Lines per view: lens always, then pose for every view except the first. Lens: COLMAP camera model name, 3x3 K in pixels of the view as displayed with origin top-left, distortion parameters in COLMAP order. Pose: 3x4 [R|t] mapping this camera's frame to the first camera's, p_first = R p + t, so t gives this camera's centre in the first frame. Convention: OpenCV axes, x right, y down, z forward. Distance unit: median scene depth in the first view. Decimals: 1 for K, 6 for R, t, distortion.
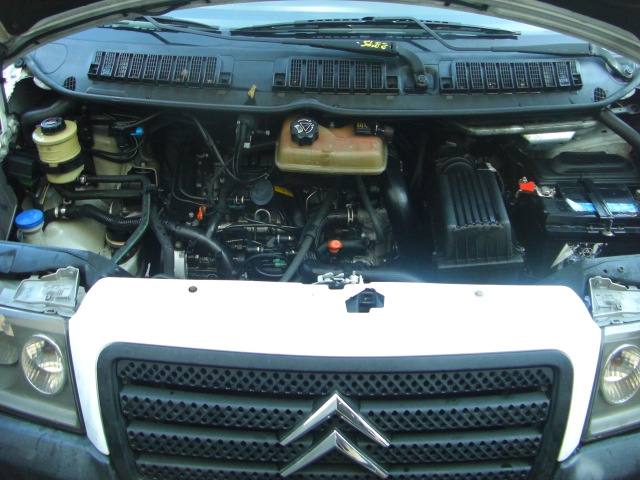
lens RADIAL K [[708.9, 0, 320.5], [0, 708.9, 238.8], [0, 0, 1]] dist [-0.172509, 0.000000]
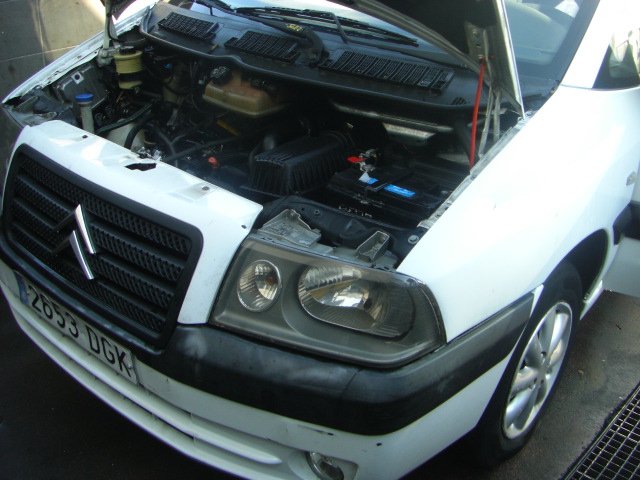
lens RADIAL K [[708.9, 0, 320.1], [0, 708.9, 241.7], [0, 0, 1]] dist [-0.172509, 0.000000]
pose [[0.772109, 0.313584, -0.552732, 0.960913], [-0.385687, 0.922501, -0.015398, 0.091340], [0.505068, 0.225070, 0.833217, 0.036070]]
